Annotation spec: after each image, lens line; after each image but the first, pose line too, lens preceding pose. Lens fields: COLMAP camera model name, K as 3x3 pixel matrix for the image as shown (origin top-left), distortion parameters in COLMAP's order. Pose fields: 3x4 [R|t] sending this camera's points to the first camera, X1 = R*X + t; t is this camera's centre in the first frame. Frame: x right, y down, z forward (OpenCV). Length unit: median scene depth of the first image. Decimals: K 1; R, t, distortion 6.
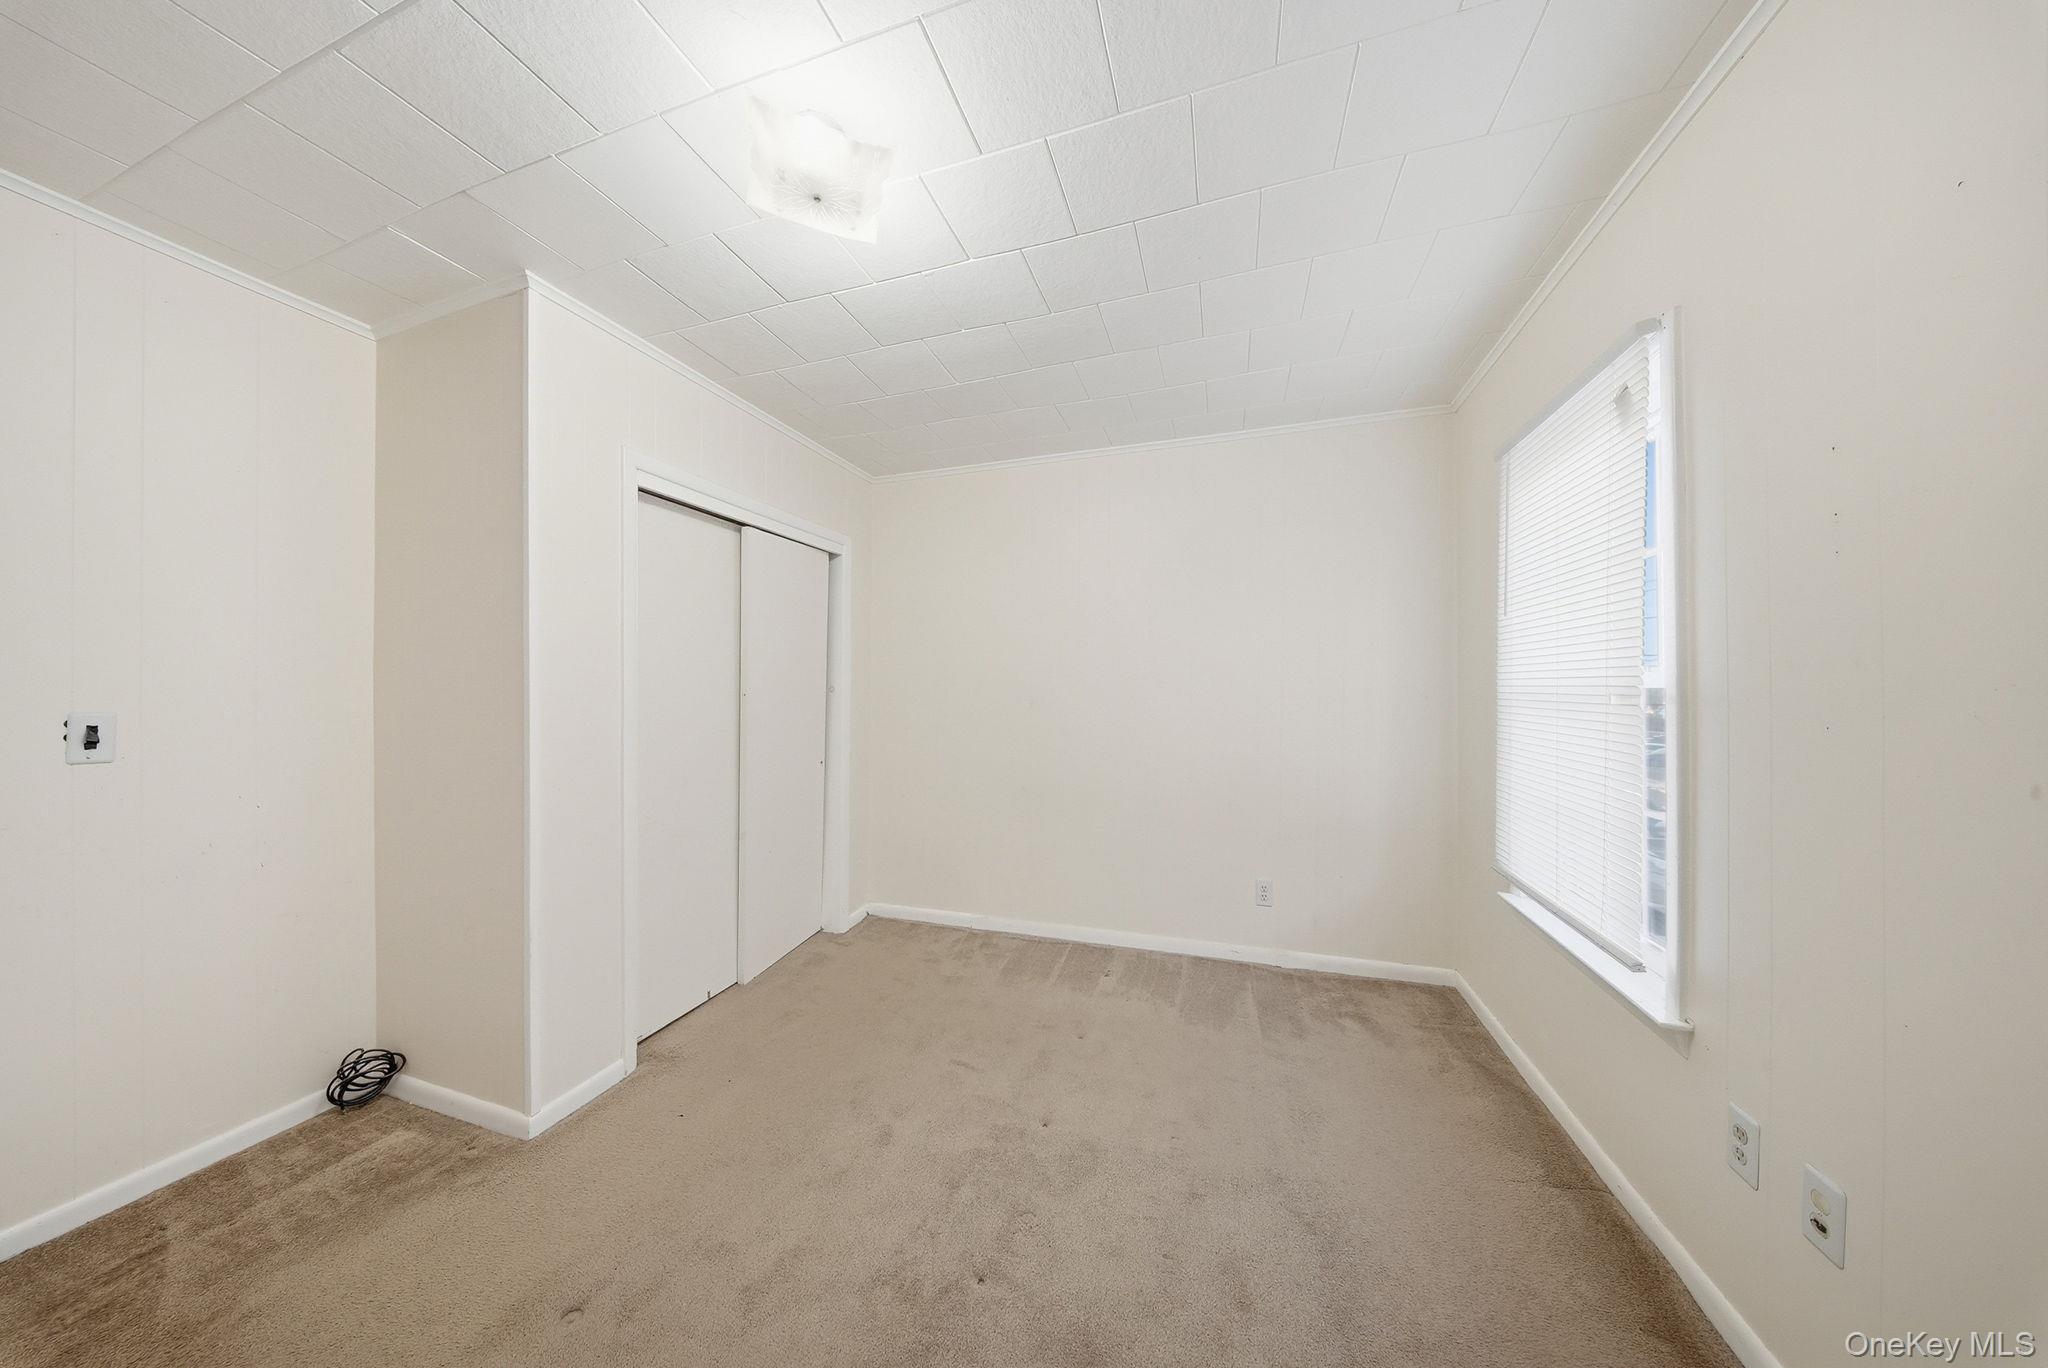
lens RADIAL K [[621.8, 0, 1014.2], [0, 621.8, 686.3], [0, 0, 1]] dist [0.001909, -0.002390]
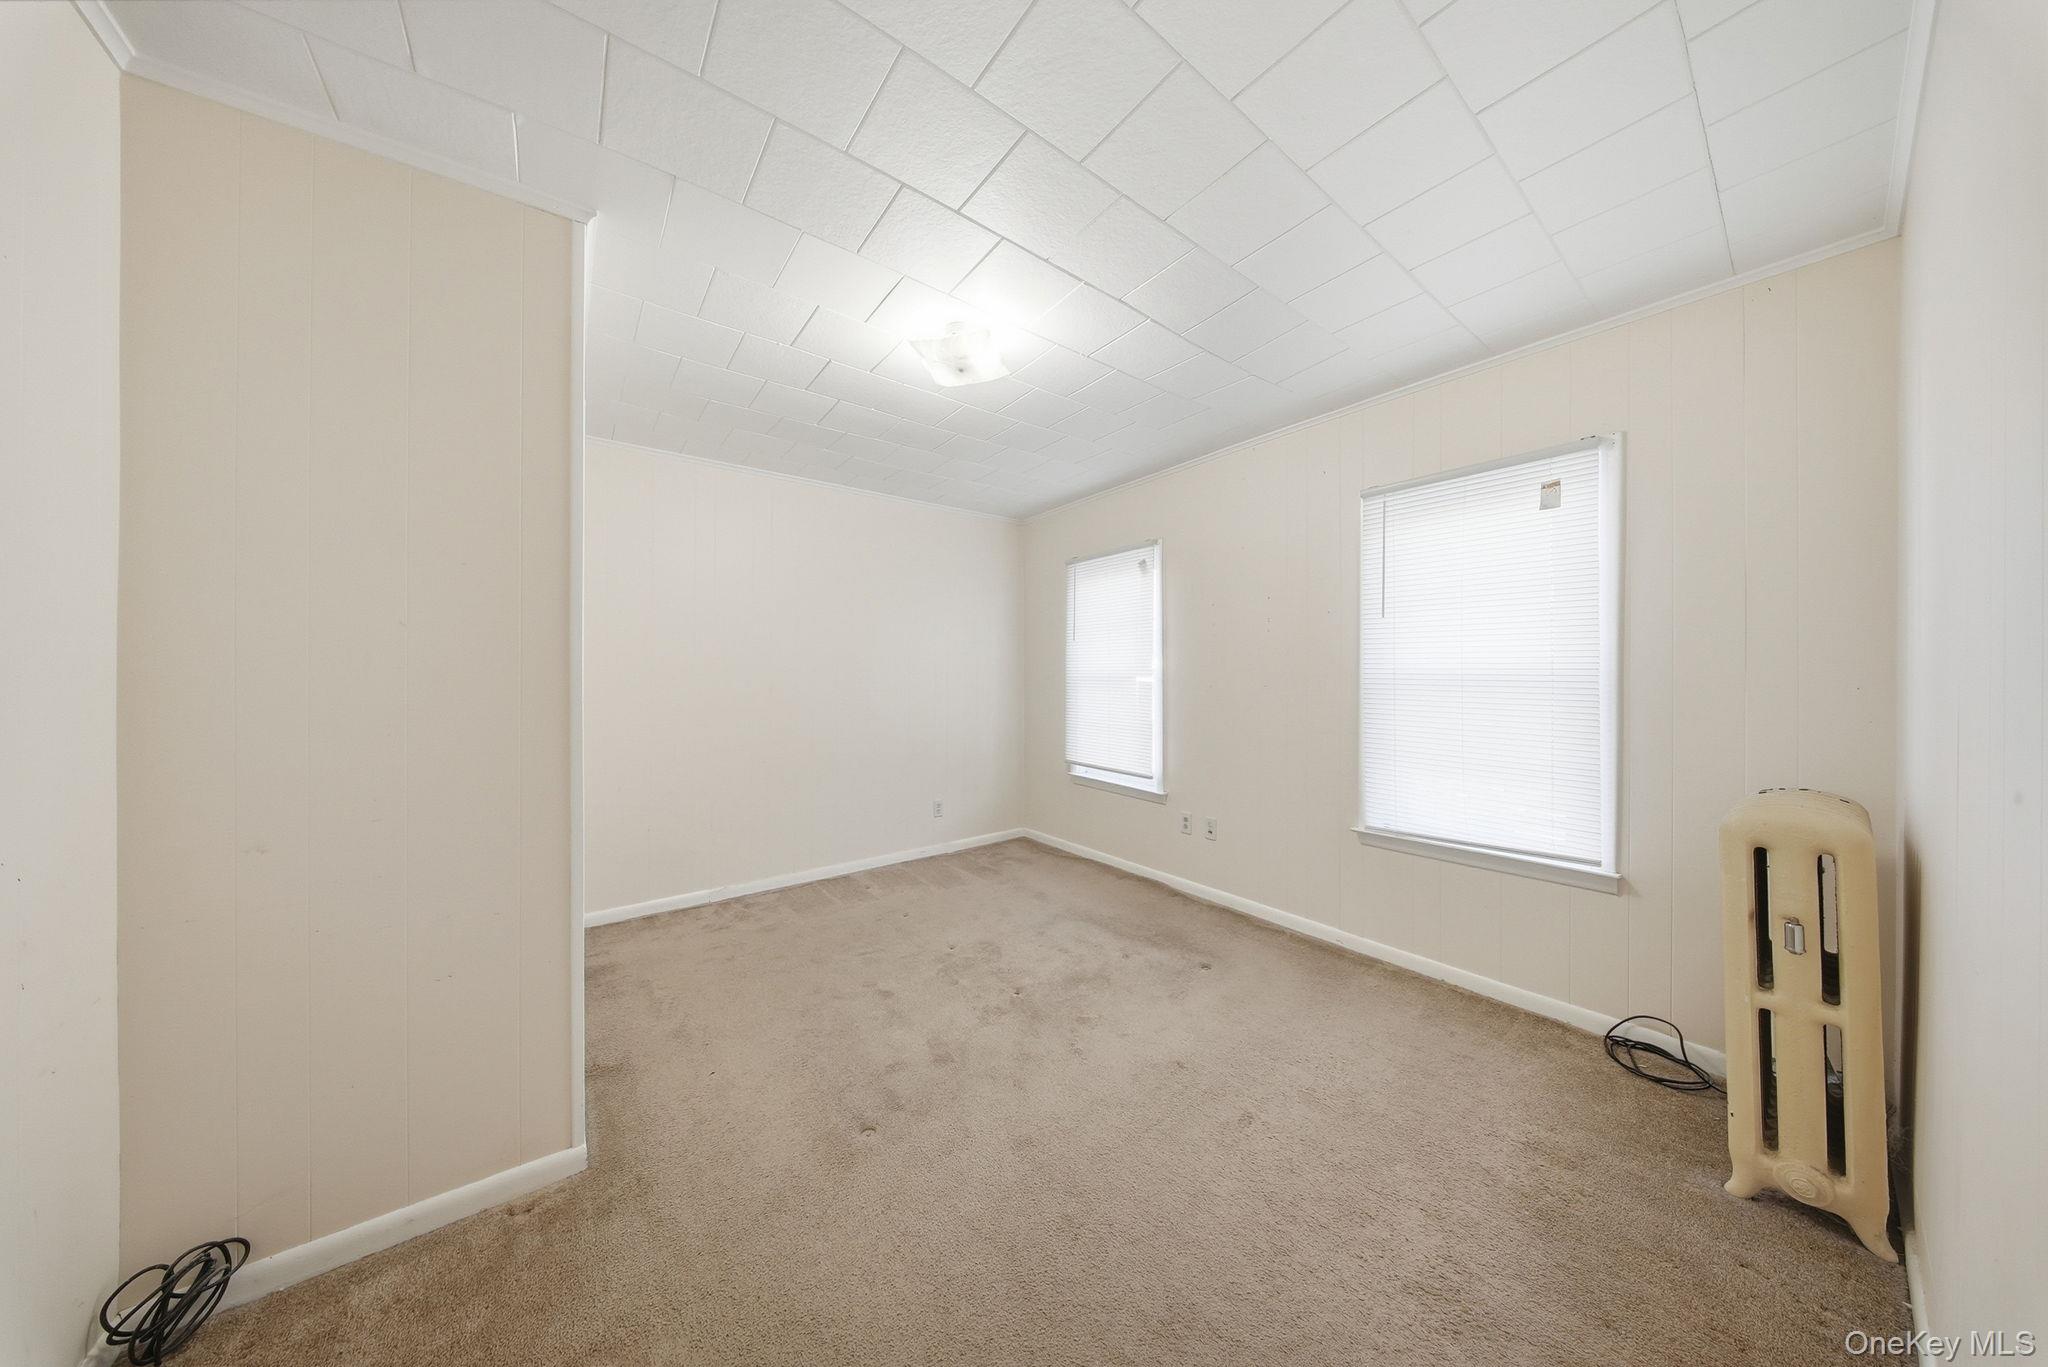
lens RADIAL K [[621.8, 0, 1014.2], [0, 621.8, 685.8], [0, 0, 1]] dist [0.001909, -0.002390]
pose [[0.564210, -0.011804, 0.825547, -0.823619], [-0.004490, 0.999839, 0.017365, 0.002117], [-0.825619, -0.013504, 0.564066, -0.016656]]
